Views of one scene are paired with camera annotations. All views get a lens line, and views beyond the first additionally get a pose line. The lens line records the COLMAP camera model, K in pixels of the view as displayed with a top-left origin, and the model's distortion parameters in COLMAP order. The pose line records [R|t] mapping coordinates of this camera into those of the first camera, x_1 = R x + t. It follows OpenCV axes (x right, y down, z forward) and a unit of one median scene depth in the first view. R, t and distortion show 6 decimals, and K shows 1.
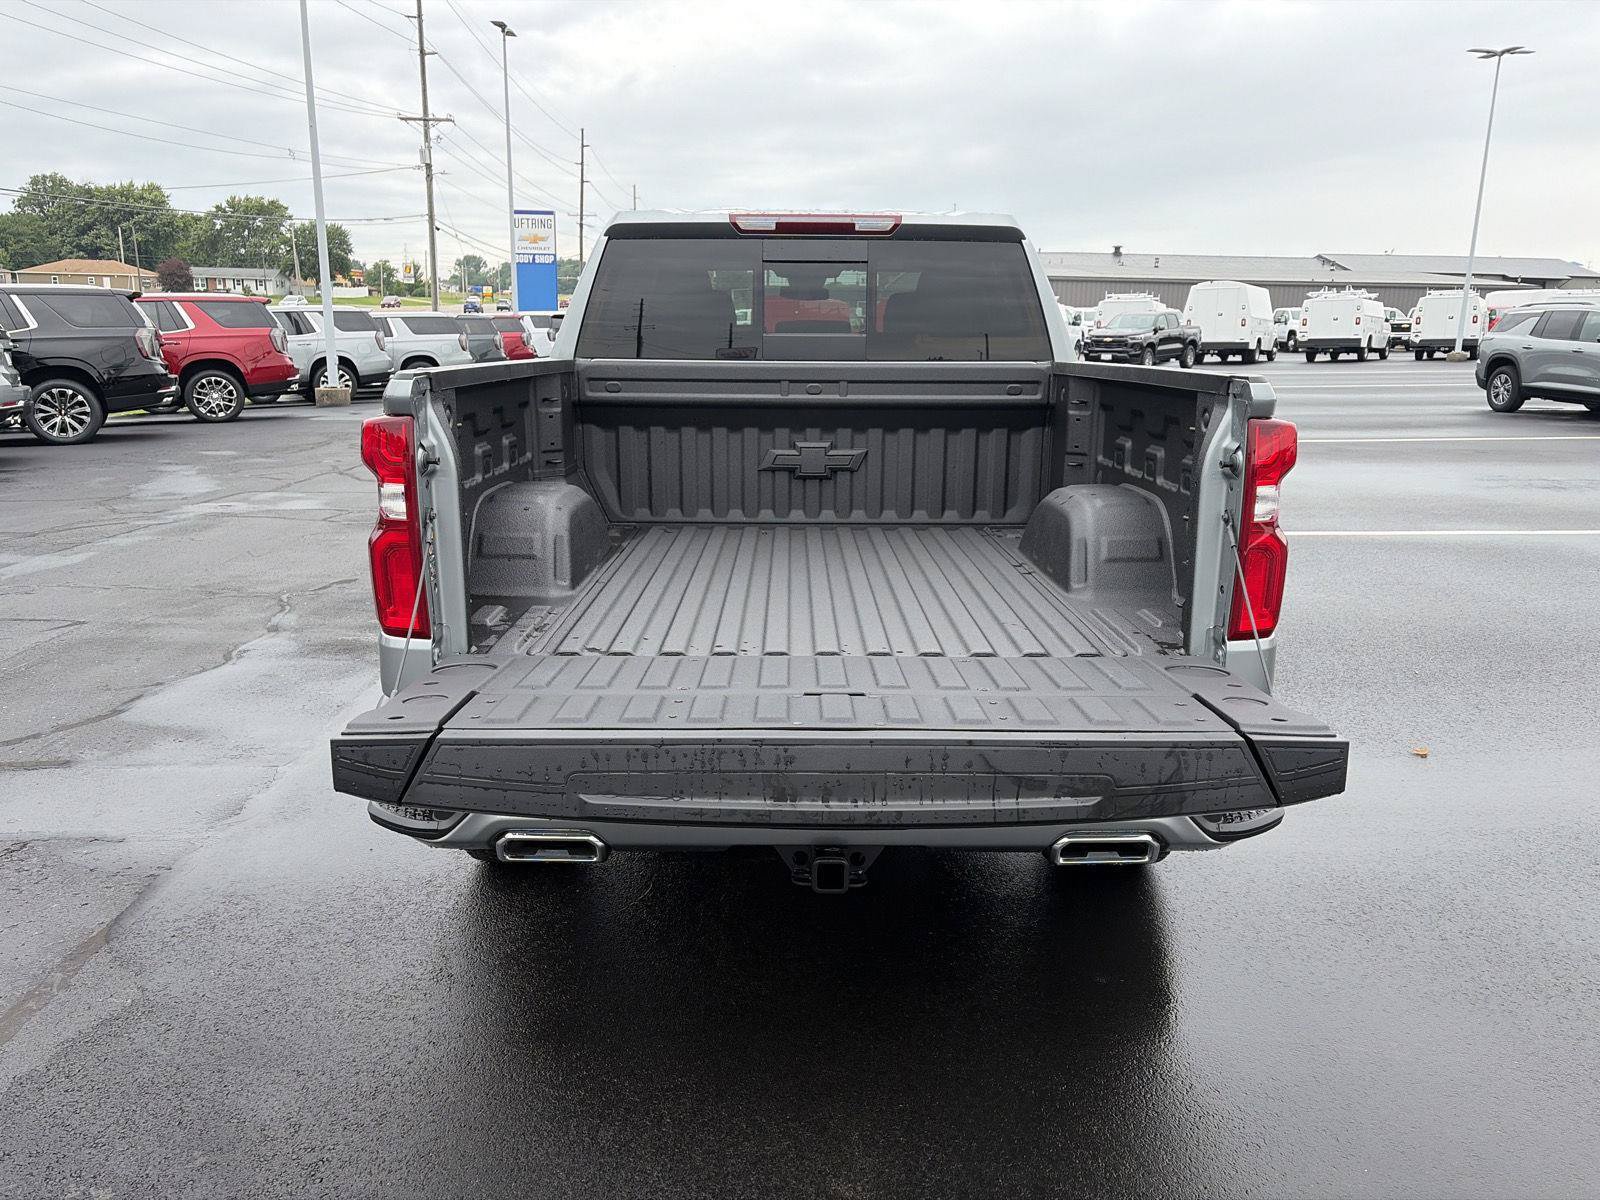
lens RADIAL K [[1208.5, 0, 800.0], [0, 1208.5, 600.0], [0, 0, 1]] dist [0.070707, -0.073512]
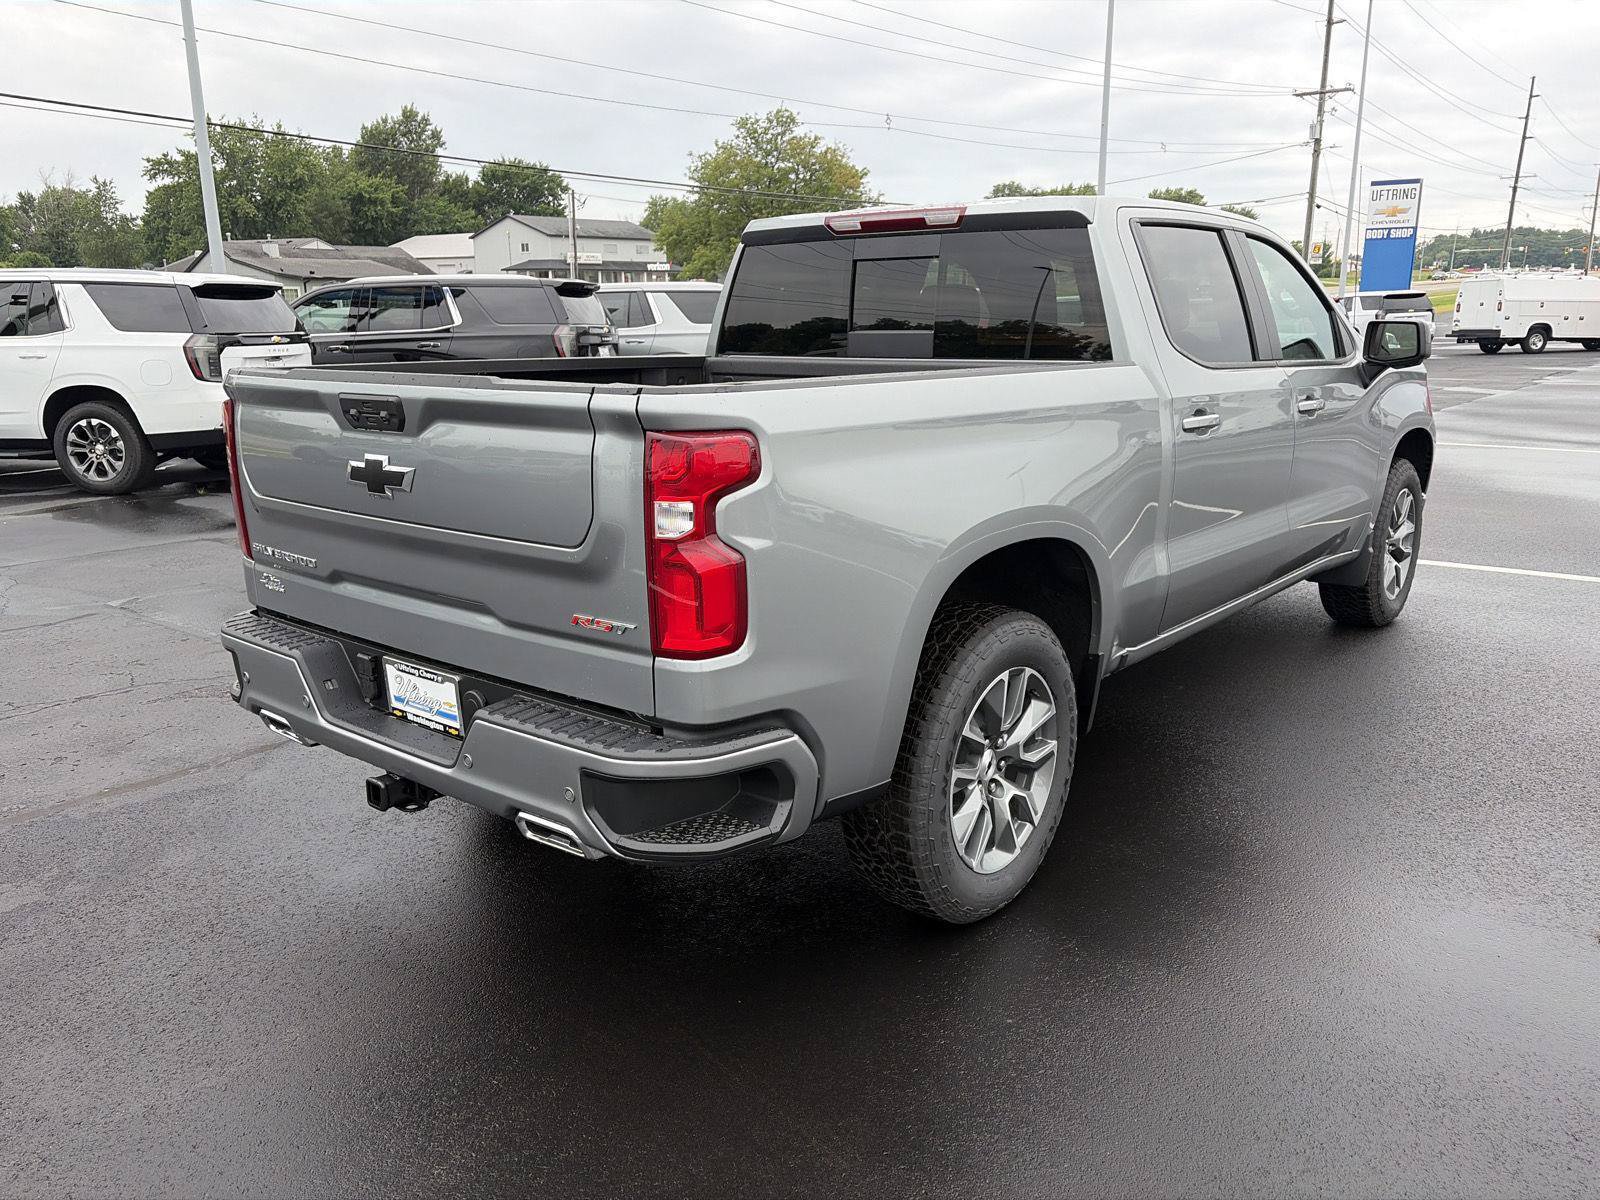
lens RADIAL K [[1216.6, 0, 804.1], [0, 1216.6, 601.5], [0, 0, 1]] dist [0.071176, -0.080878]
pose [[0.761328, 0.136742, -0.633783, 0.187119], [-0.128878, 0.989918, 0.058767, -0.014883], [0.635429, 0.036940, 0.771275, 0.056851]]
